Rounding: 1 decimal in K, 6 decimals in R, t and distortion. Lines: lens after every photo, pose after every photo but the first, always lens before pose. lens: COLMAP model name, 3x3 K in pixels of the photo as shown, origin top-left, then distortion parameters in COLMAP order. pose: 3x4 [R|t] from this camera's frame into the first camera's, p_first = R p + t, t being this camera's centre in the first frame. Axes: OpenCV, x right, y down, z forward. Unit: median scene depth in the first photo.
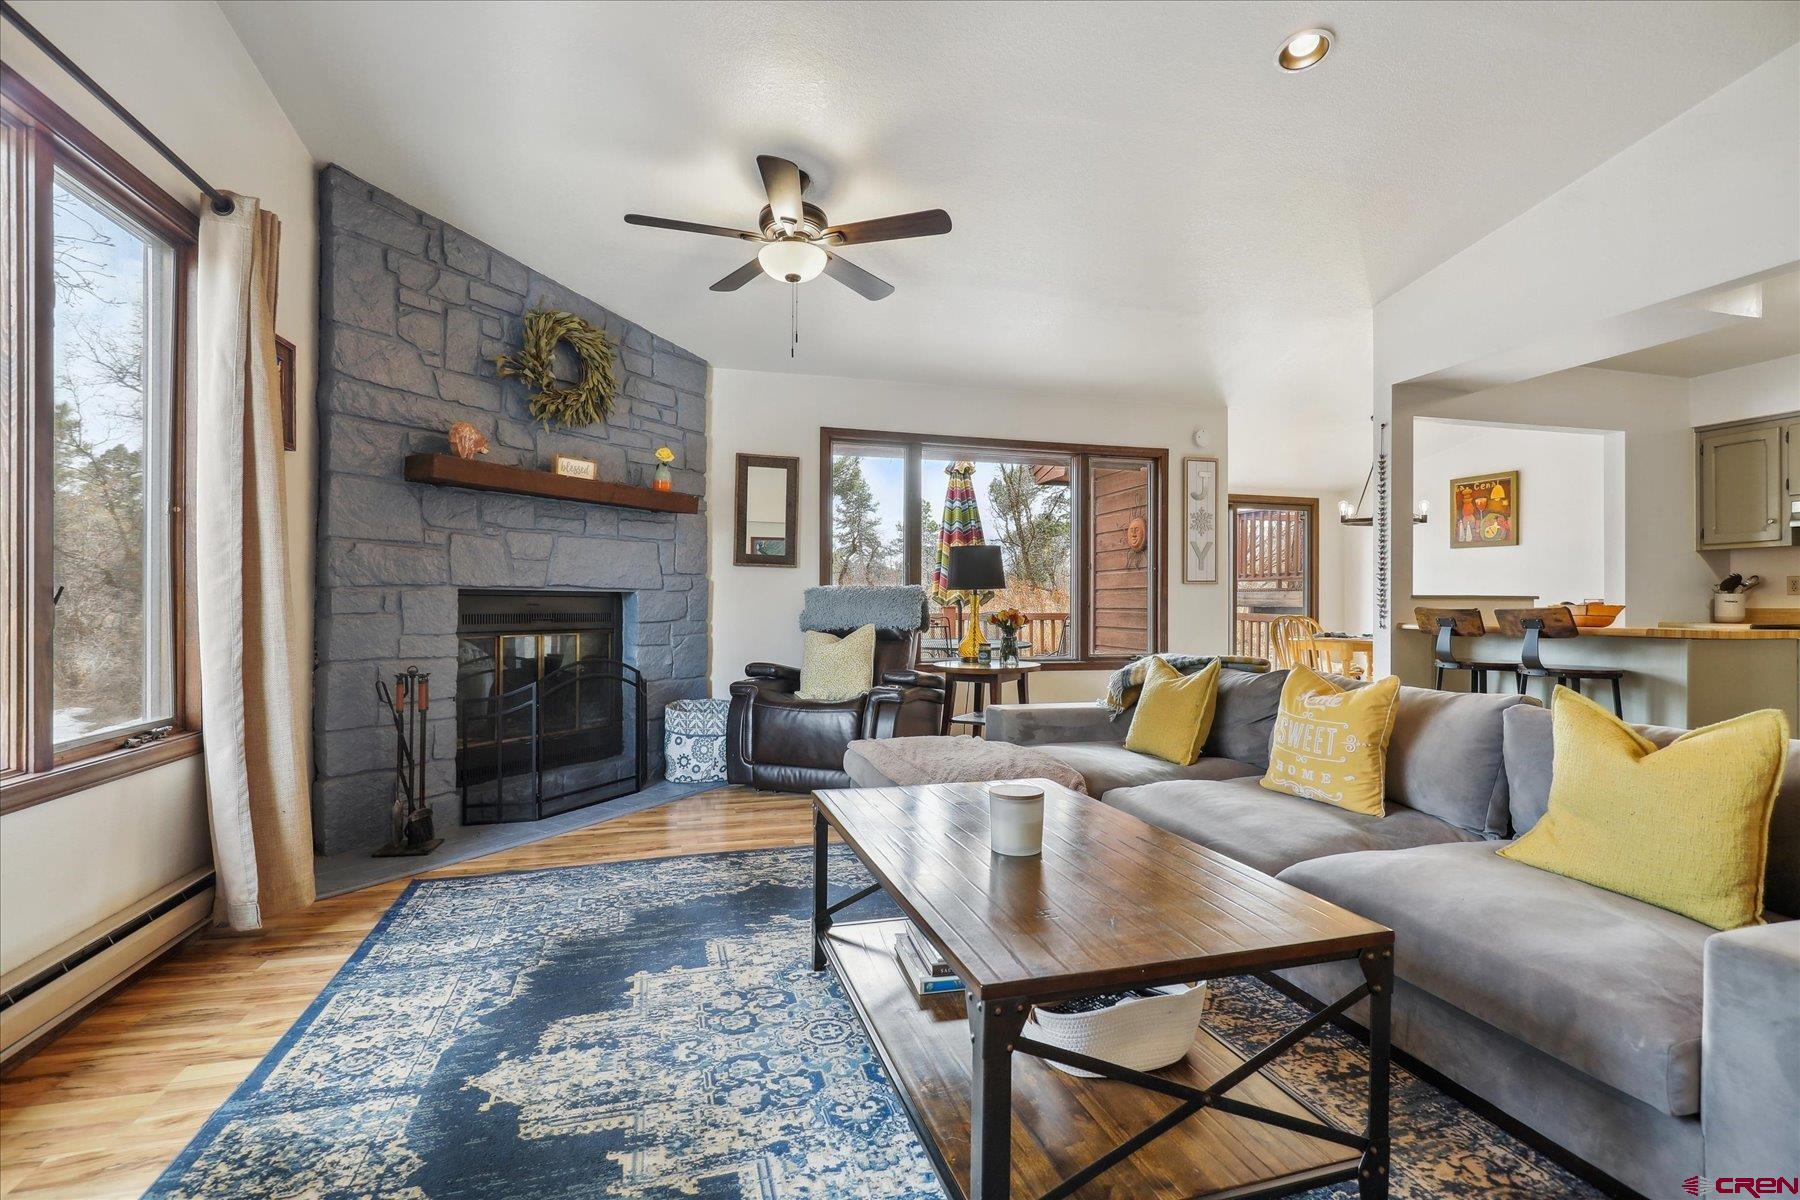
lens RADIAL K [[834.6, 0, 900.0], [0, 834.6, 600.0], [0, 0, 1]] dist [-0.003379, 0.000338]
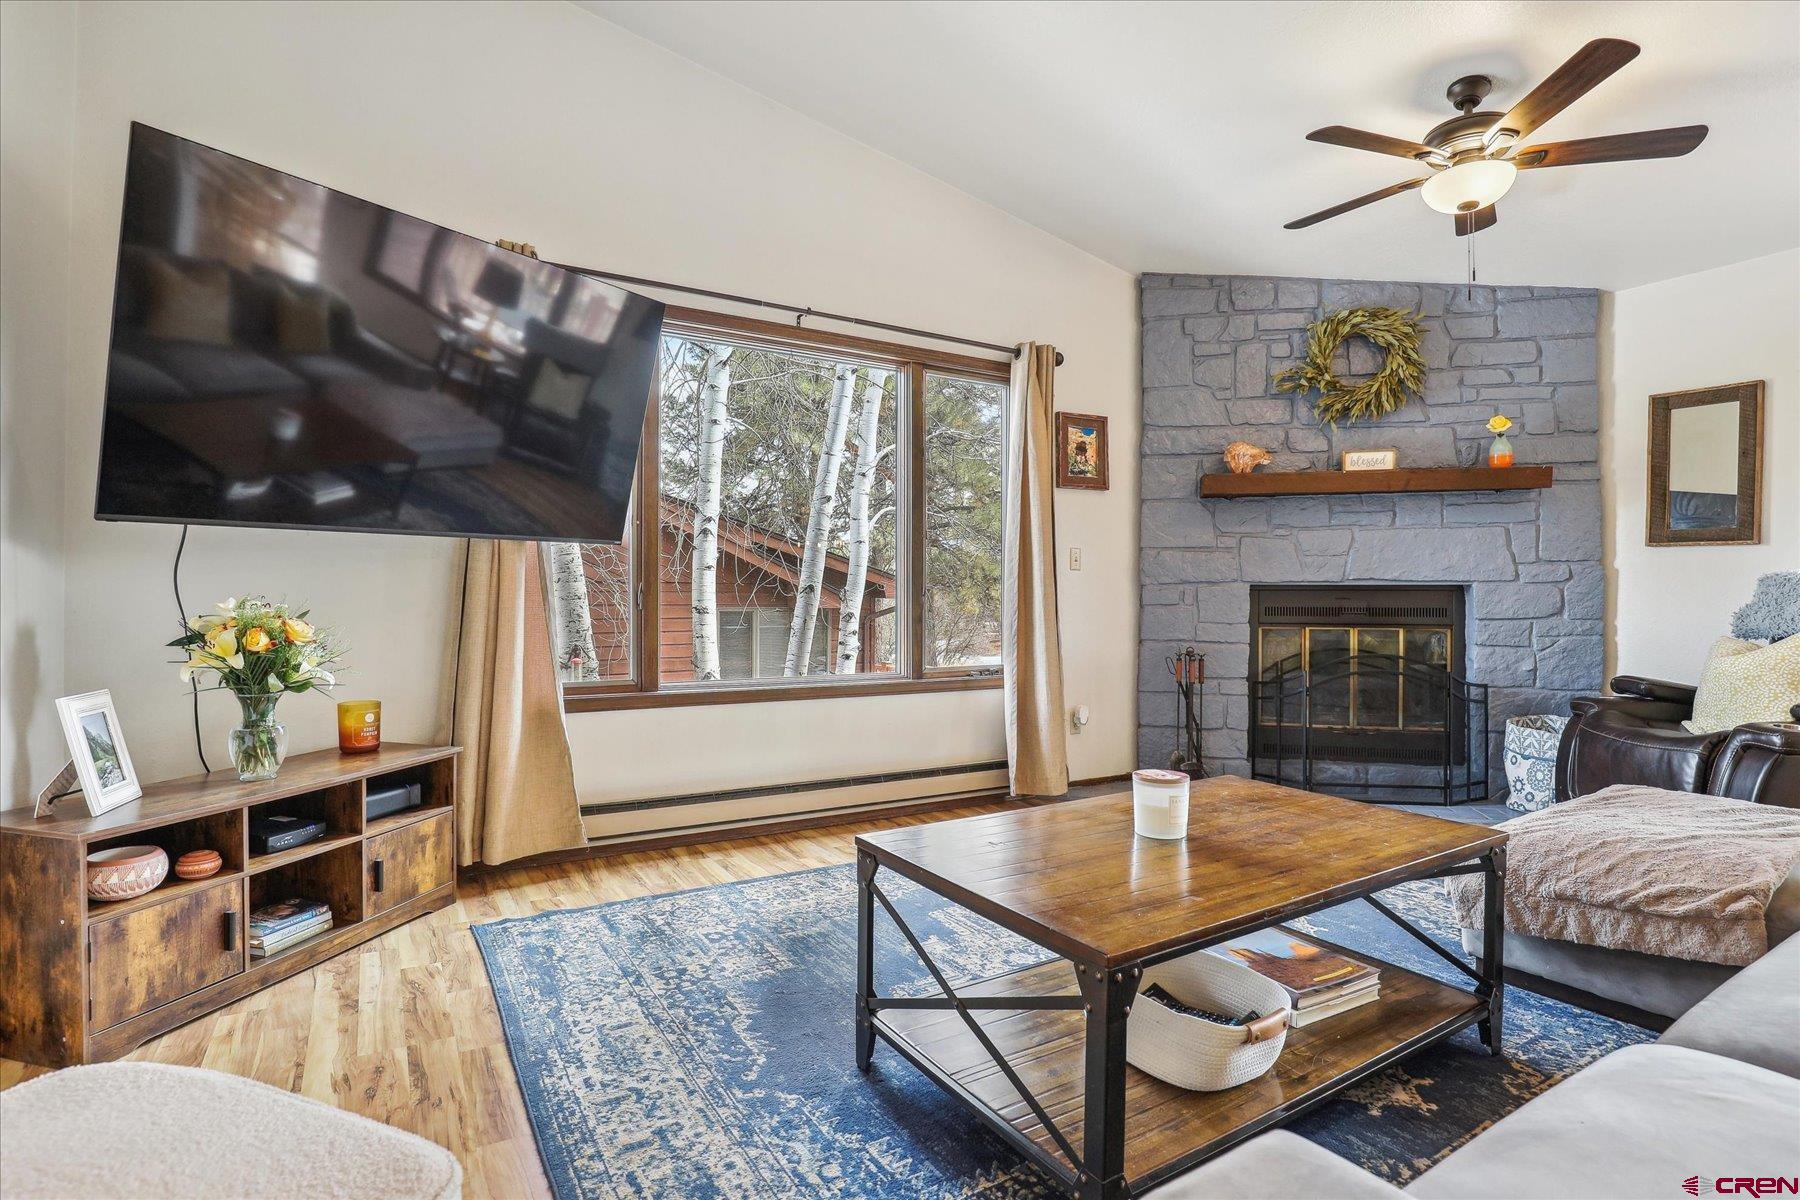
lens RADIAL K [[885.4, 0, 879.0], [0, 885.4, 597.1], [0, 0, 1]] dist [-0.038192, 0.009679]
pose [[0.256149, -0.004565, -0.966626, 0.506299], [0.002220, 0.999989, -0.004134, 0.007570], [0.966635, -0.001087, 0.256157, 0.186268]]
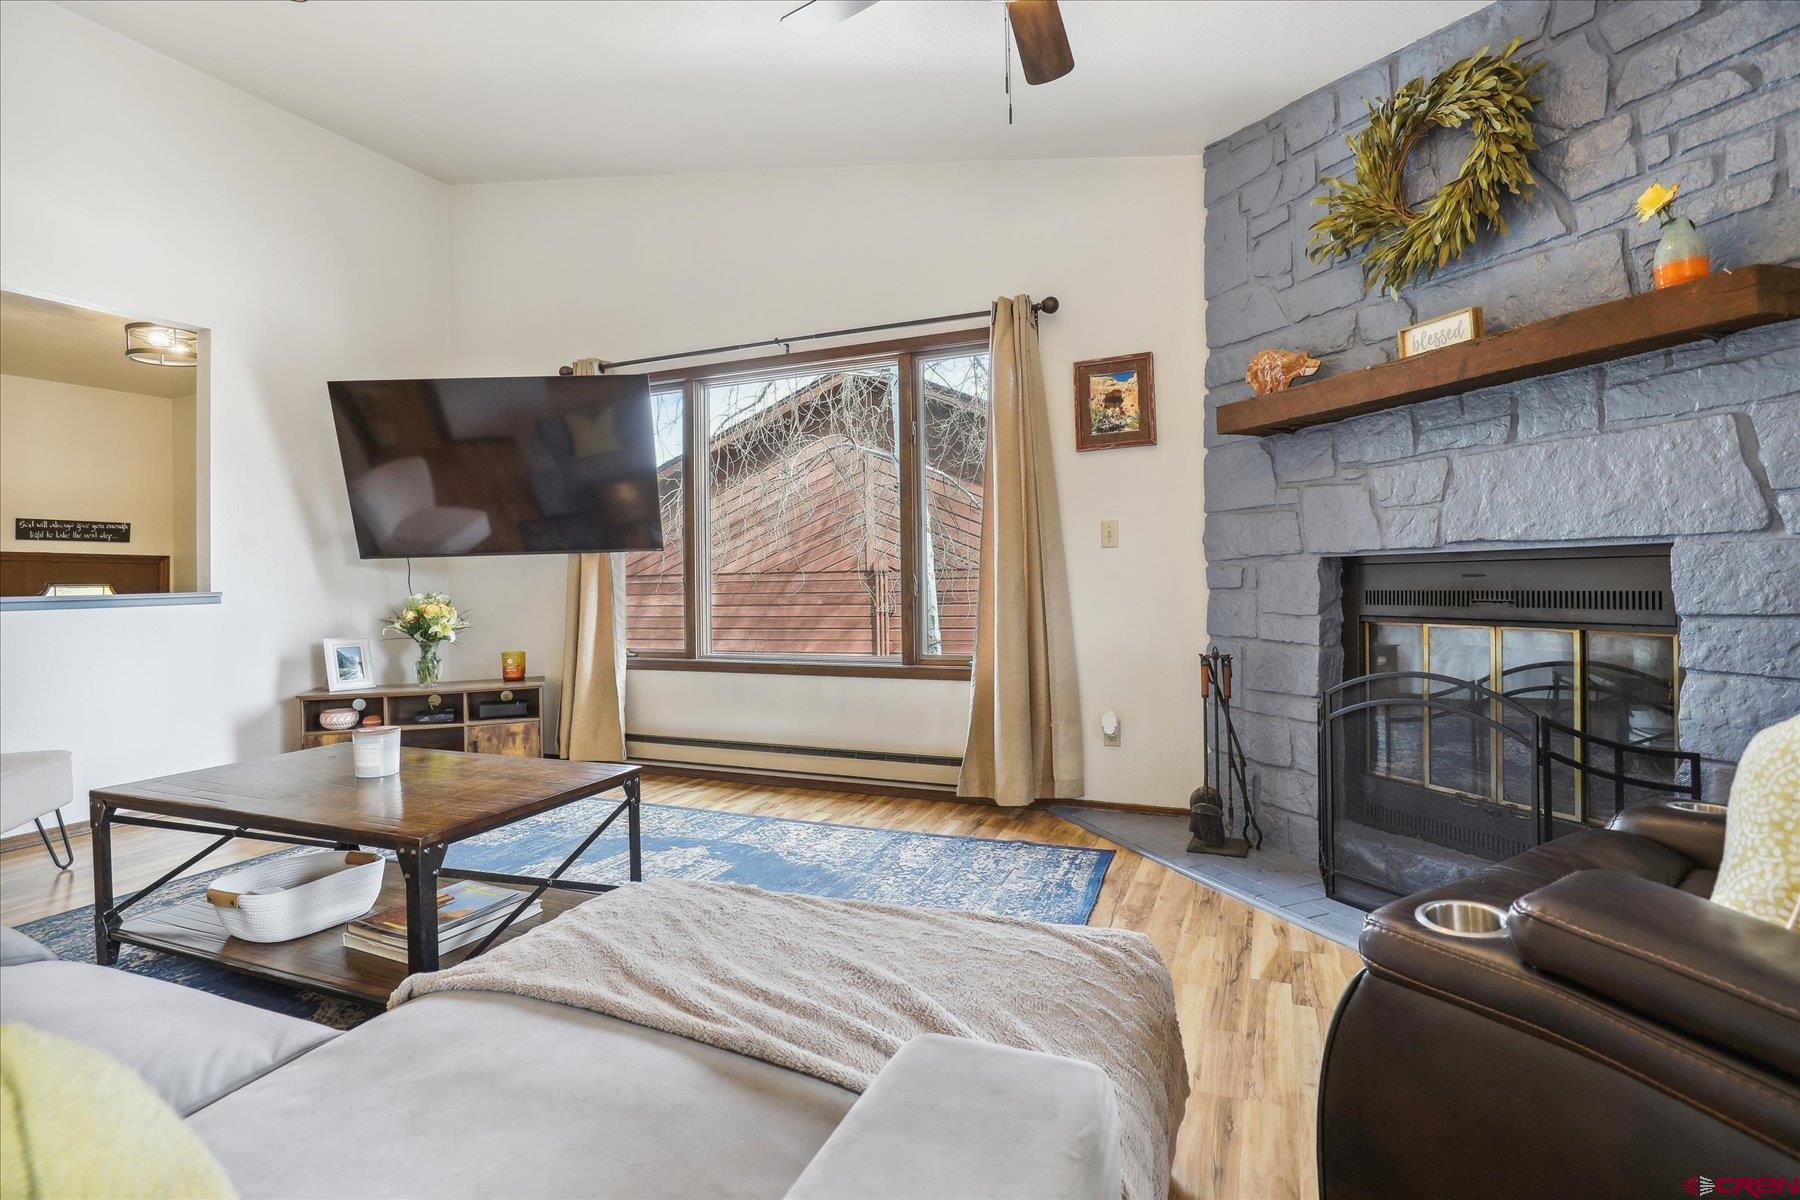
lens RADIAL K [[865.9, 0, 913.1], [0, 865.9, 587.0], [0, 0, 1]] dist [-0.025172, -0.000269]
pose [[-0.615470, 0.007765, -0.788122, 0.317702], [0.015939, 0.999870, -0.002596, 0.009730], [0.787999, -0.014159, -0.615513, 1.168158]]
